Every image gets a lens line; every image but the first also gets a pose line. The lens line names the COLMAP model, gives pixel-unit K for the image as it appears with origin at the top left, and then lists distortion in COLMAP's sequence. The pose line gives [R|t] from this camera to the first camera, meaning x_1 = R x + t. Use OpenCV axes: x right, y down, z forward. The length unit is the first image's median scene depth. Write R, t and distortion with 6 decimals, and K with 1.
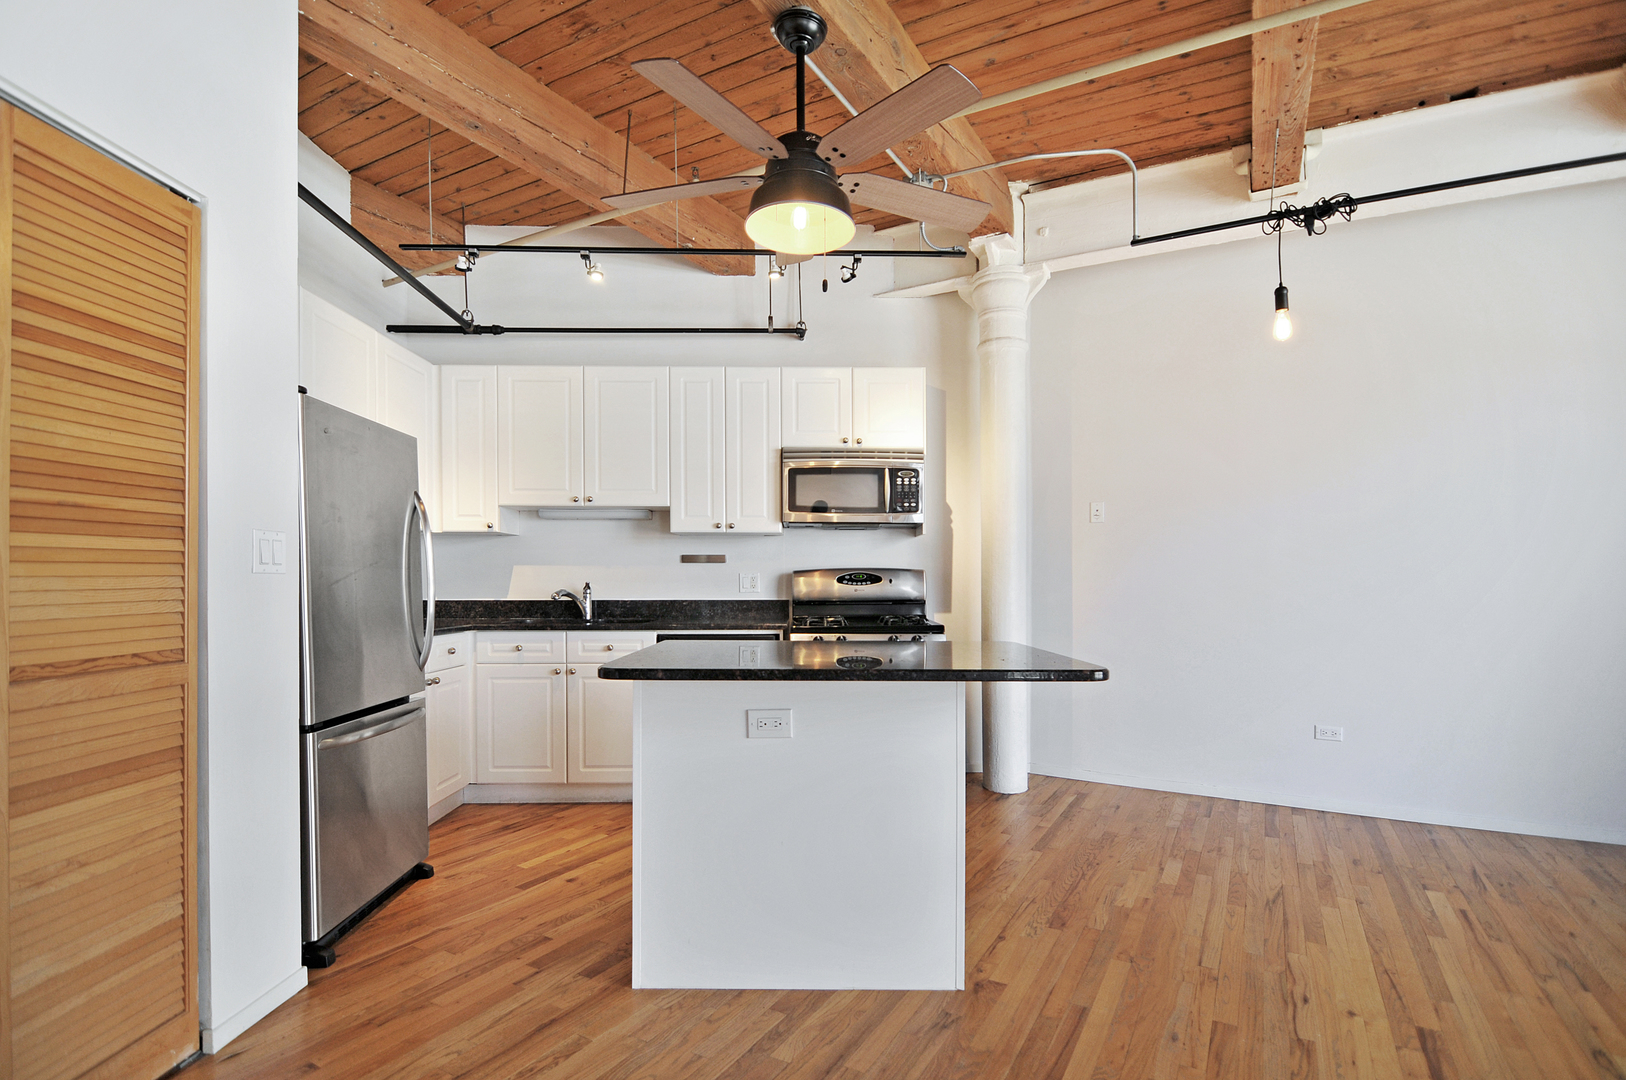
lens RADIAL K [[781.9, 0, 811.1], [0, 781.9, 578.0], [0, 0, 1]] dist [0.000595, -0.012041]
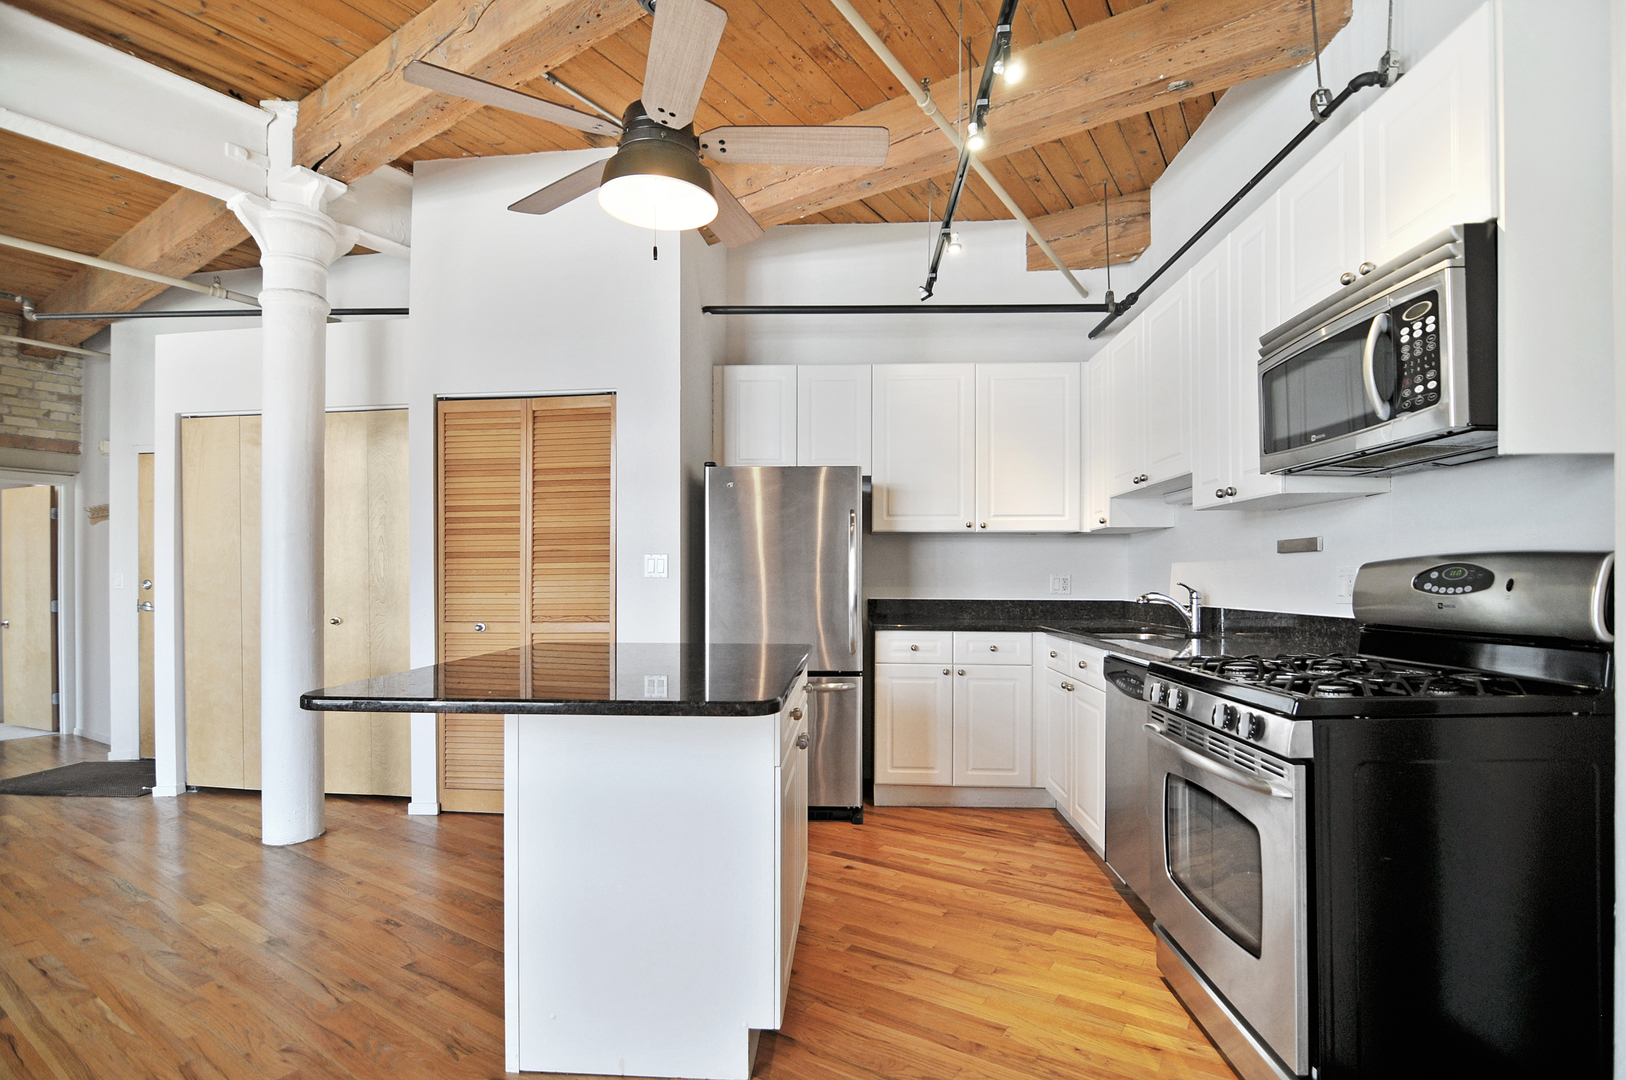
lens RADIAL K [[781.9, 0, 811.1], [0, 781.9, 578.0], [0, 0, 1]] dist [0.000595, -0.012041]
pose [[-0.054657, -0.001324, -0.998504, 0.561552], [0.005778, 0.999982, -0.001643, -0.000212], [0.998488, -0.005859, -0.054648, 0.761540]]
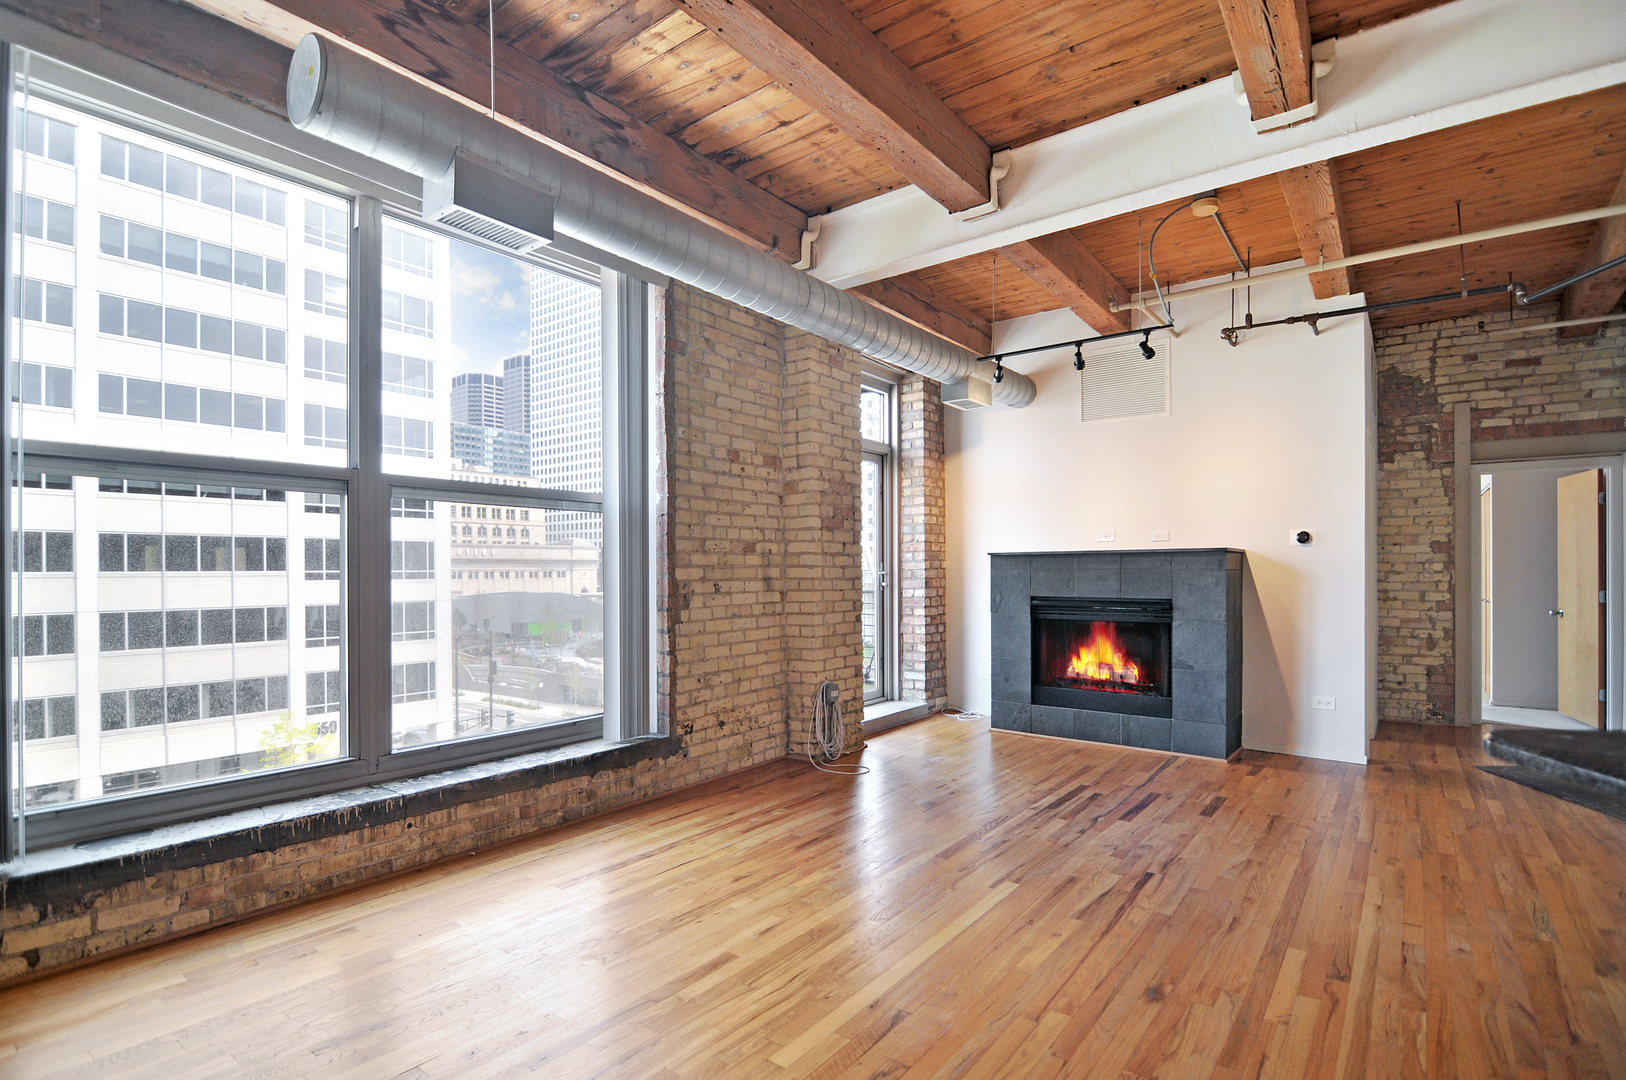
lens RADIAL K [[781.9, 0, 811.1], [0, 781.9, 578.0], [0, 0, 1]] dist [0.000595, -0.012041]
pose [[-0.992088, 0.004853, 0.125452, 0.388891], [0.005078, 0.999986, 0.001471, -0.000435], [-0.125443, 0.002096, -0.992099, 0.789672]]
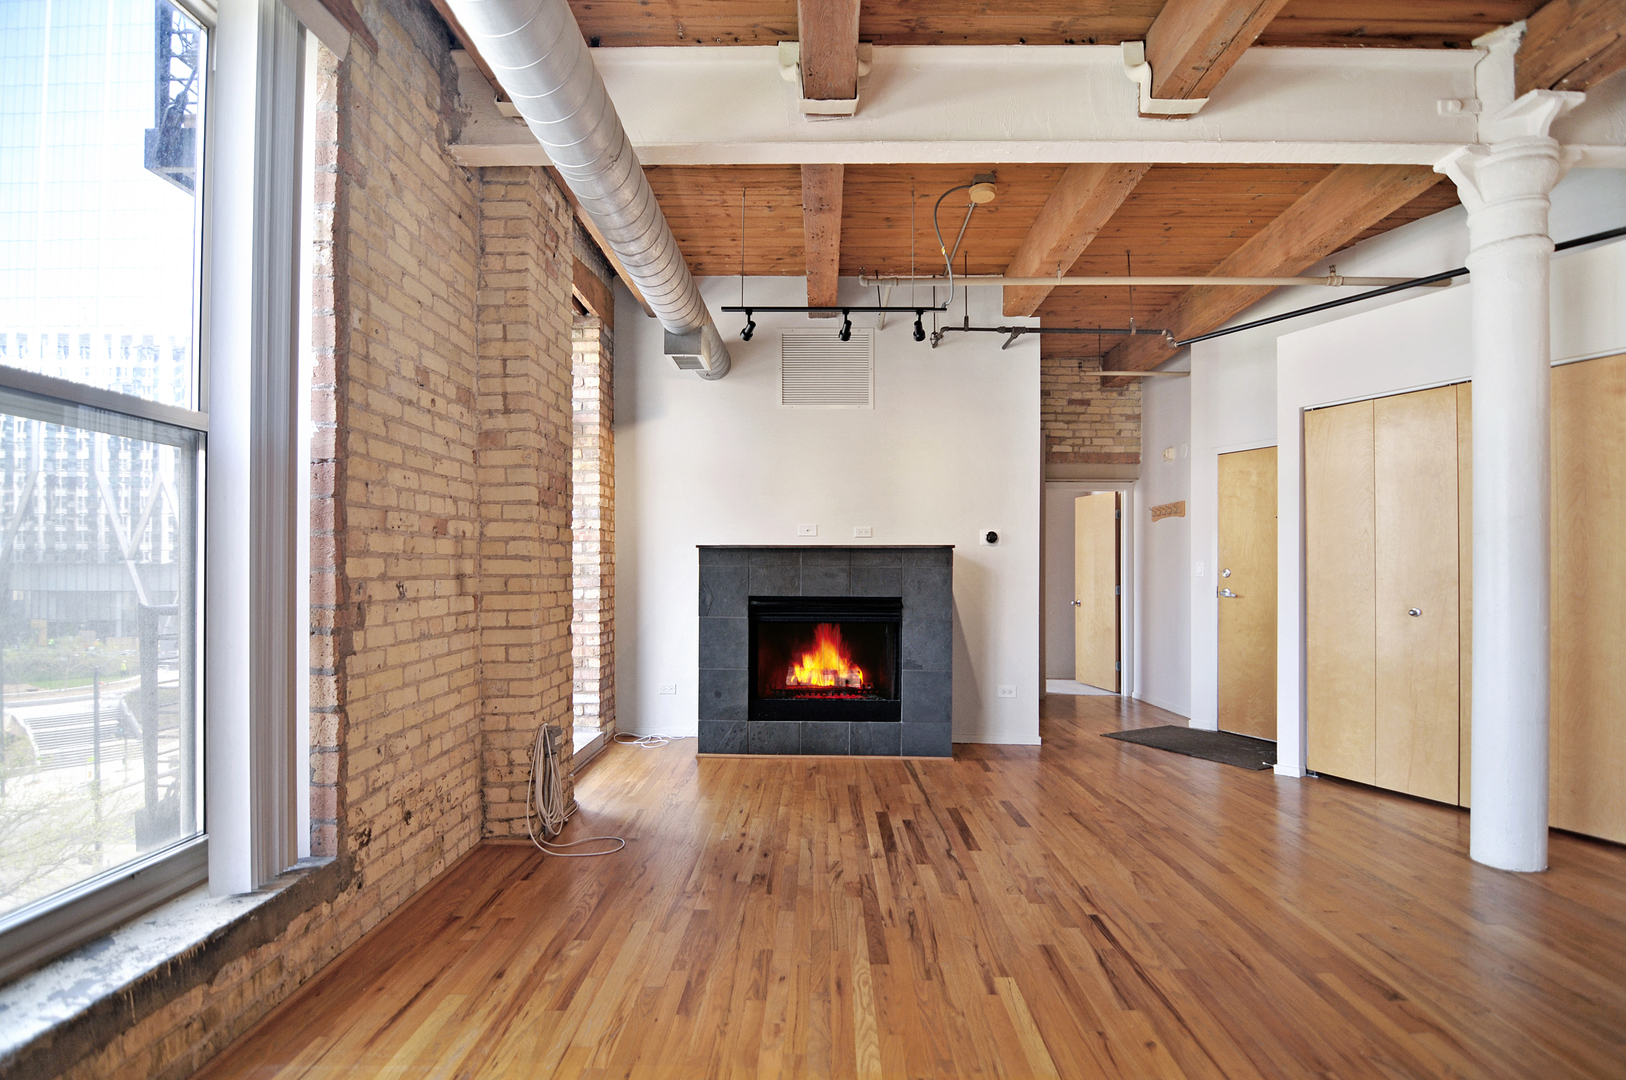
lens RADIAL K [[782.3, 0, 812.0], [0, 782.3, 568.5], [0, 0, 1]] dist [-0.004874, -0.010850]
pose [[-0.869703, -0.000531, -0.493575, 0.693045], [0.001734, 0.999990, -0.004131, -0.001406], [0.493573, -0.004449, -0.869693, 0.449847]]
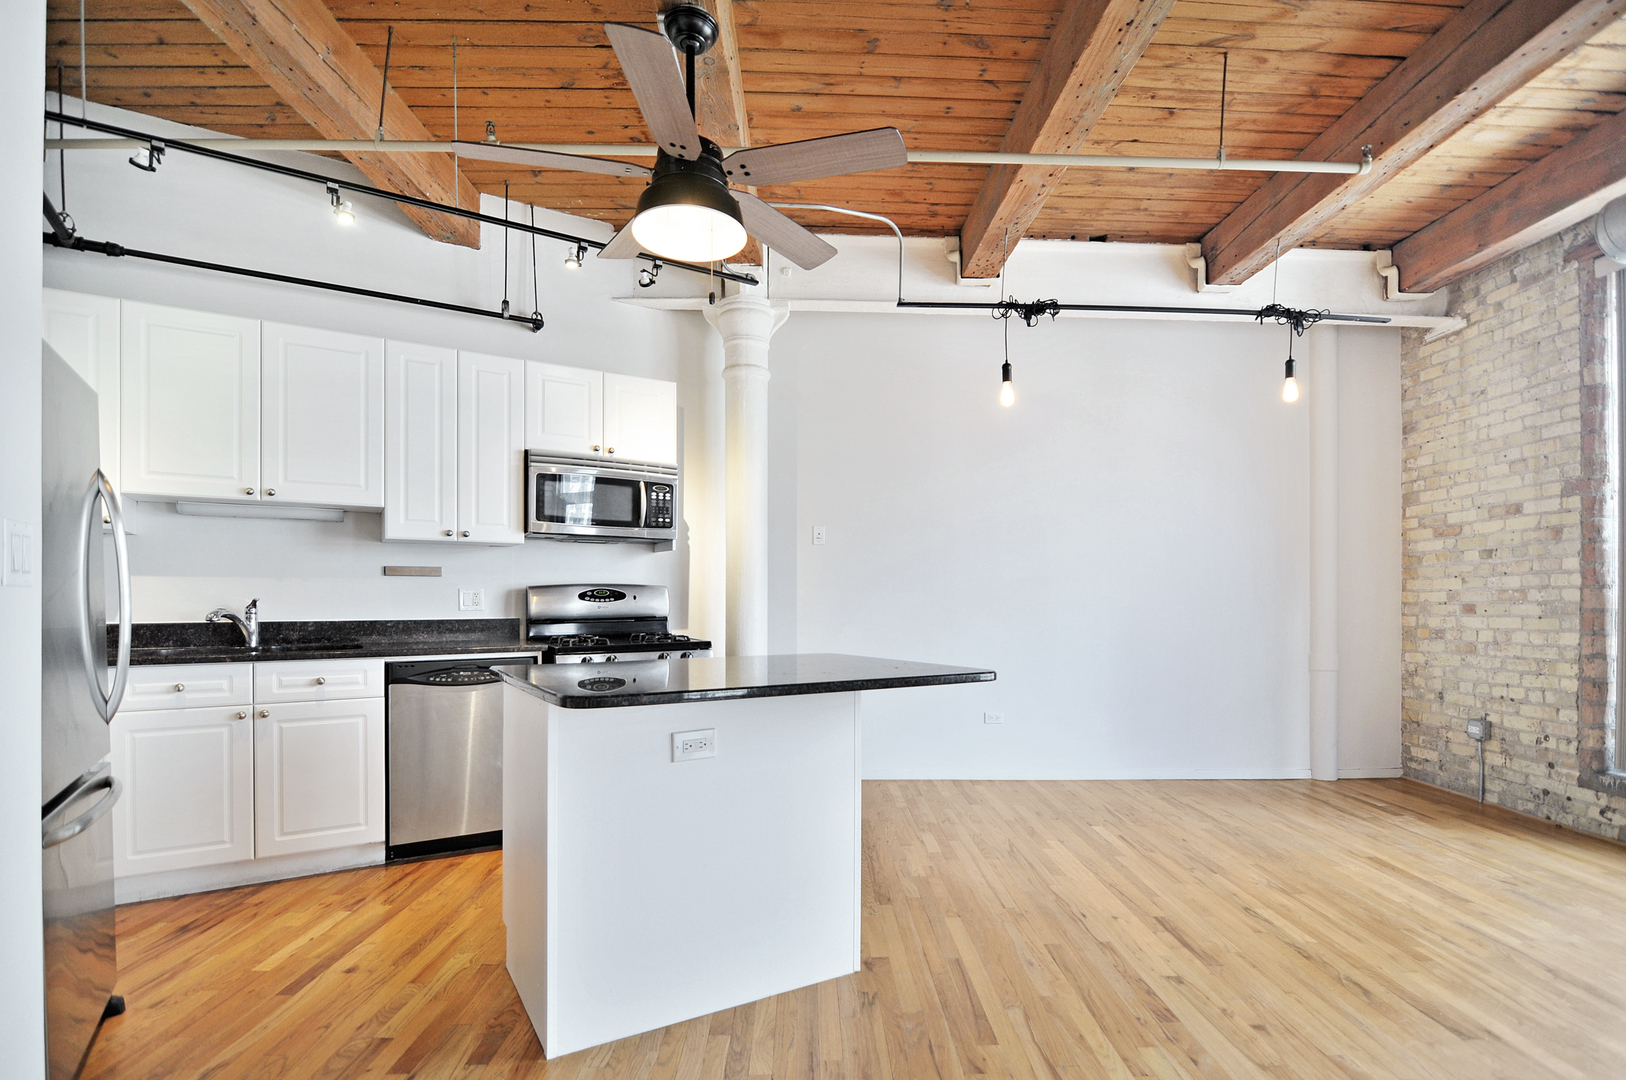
lens RADIAL K [[794.4, 0, 817.7], [0, 794.4, 599.6], [0, 0, 1]] dist [0.003665, -0.012815]
pose [[0.857944, -0.001199, 0.513741, -0.236744], [-0.002158, 0.999980, 0.005938, 0.000211], [-0.513738, -0.006203, 0.857925, 0.042826]]
